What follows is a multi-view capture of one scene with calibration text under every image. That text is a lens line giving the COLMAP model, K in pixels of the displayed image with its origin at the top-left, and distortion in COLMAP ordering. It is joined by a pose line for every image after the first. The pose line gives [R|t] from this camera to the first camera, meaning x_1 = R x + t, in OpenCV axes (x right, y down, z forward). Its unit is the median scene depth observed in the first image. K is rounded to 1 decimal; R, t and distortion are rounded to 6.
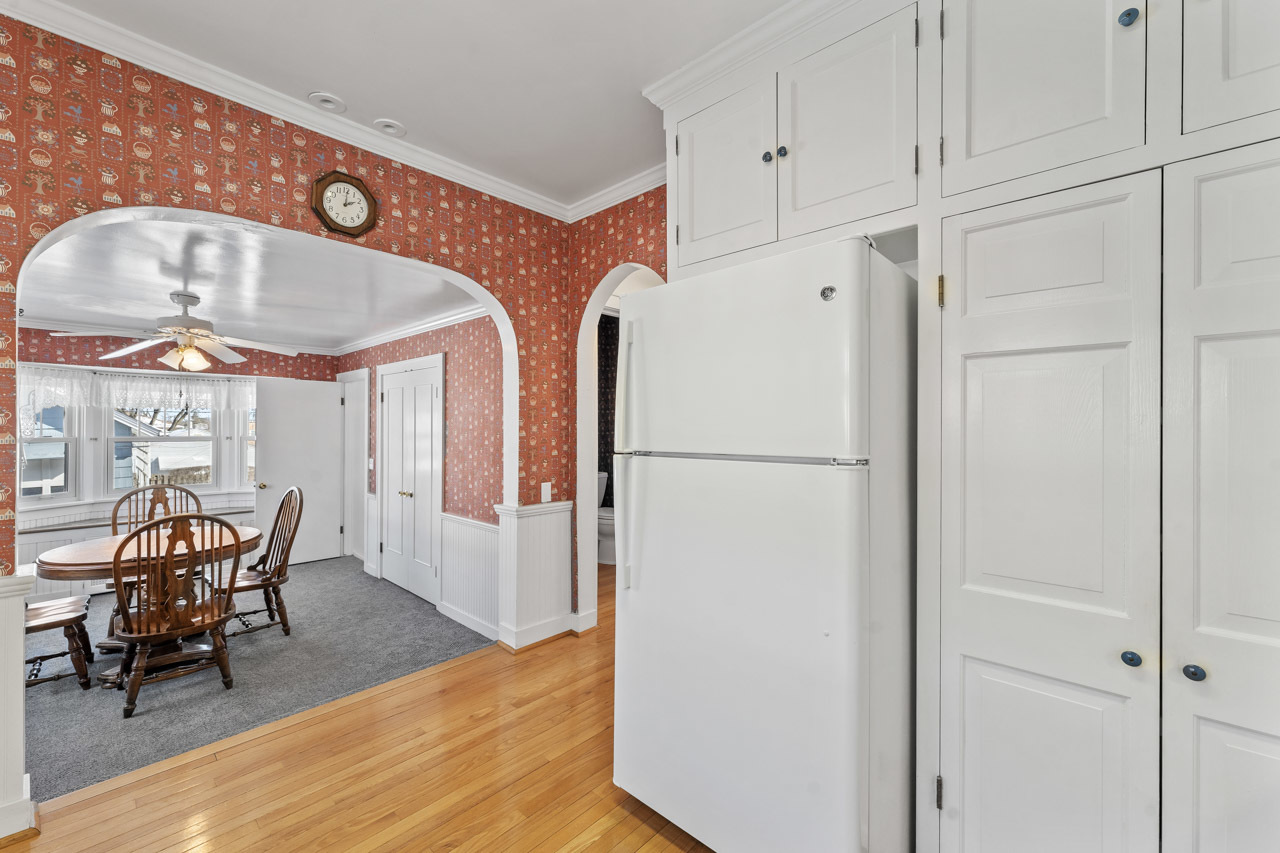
lens RADIAL K [[518.4, 0, 642.7], [0, 518.4, 422.4], [0, 0, 1]] dist [0.000035, 0.000621]
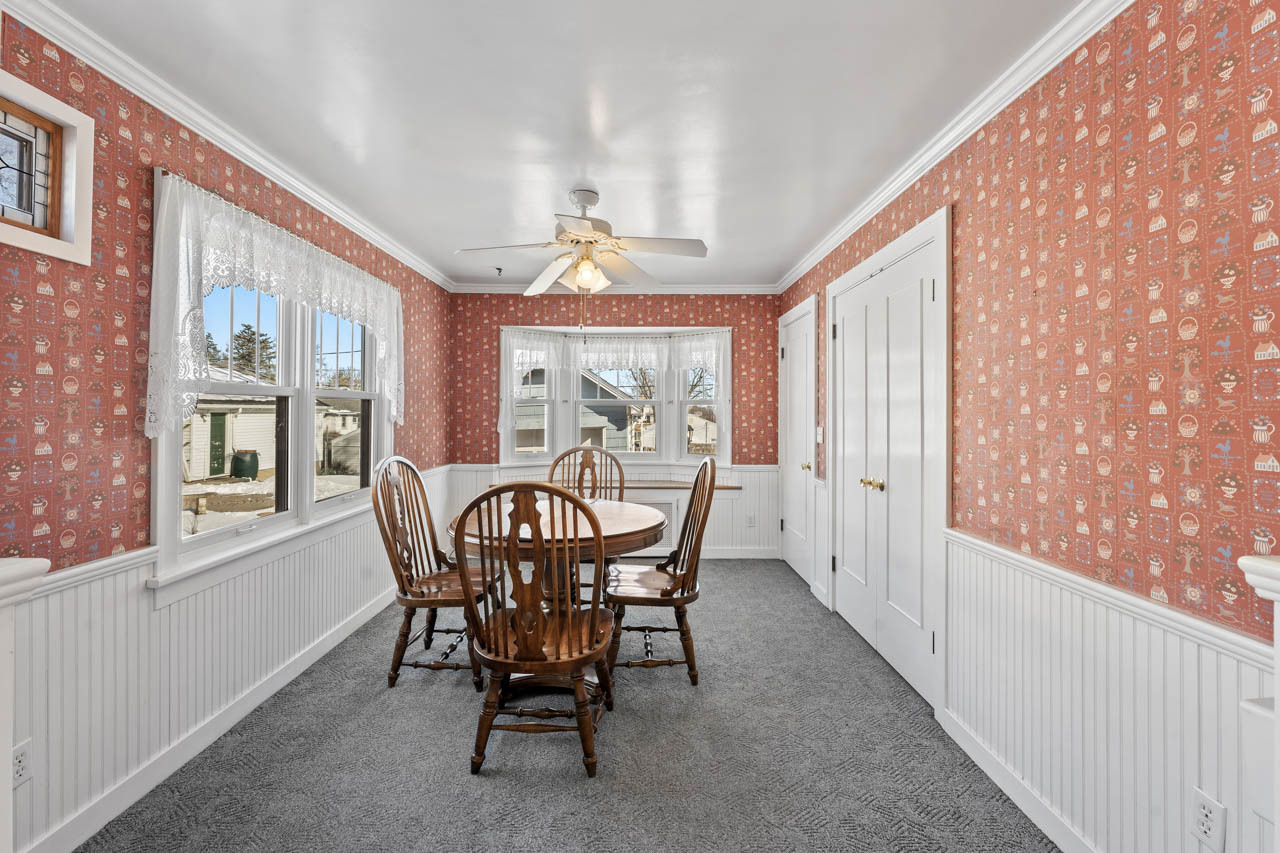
lens RADIAL K [[543.7, 0, 640.0], [0, 543.7, 414.1], [0, 0, 1]] dist [0.001638, 0.000171]
pose [[0.682275, -0.001947, -0.731093, -0.221296], [0.004344, 0.999990, 0.001391, 0.067299], [0.731083, -0.004125, 0.682276, 0.461693]]
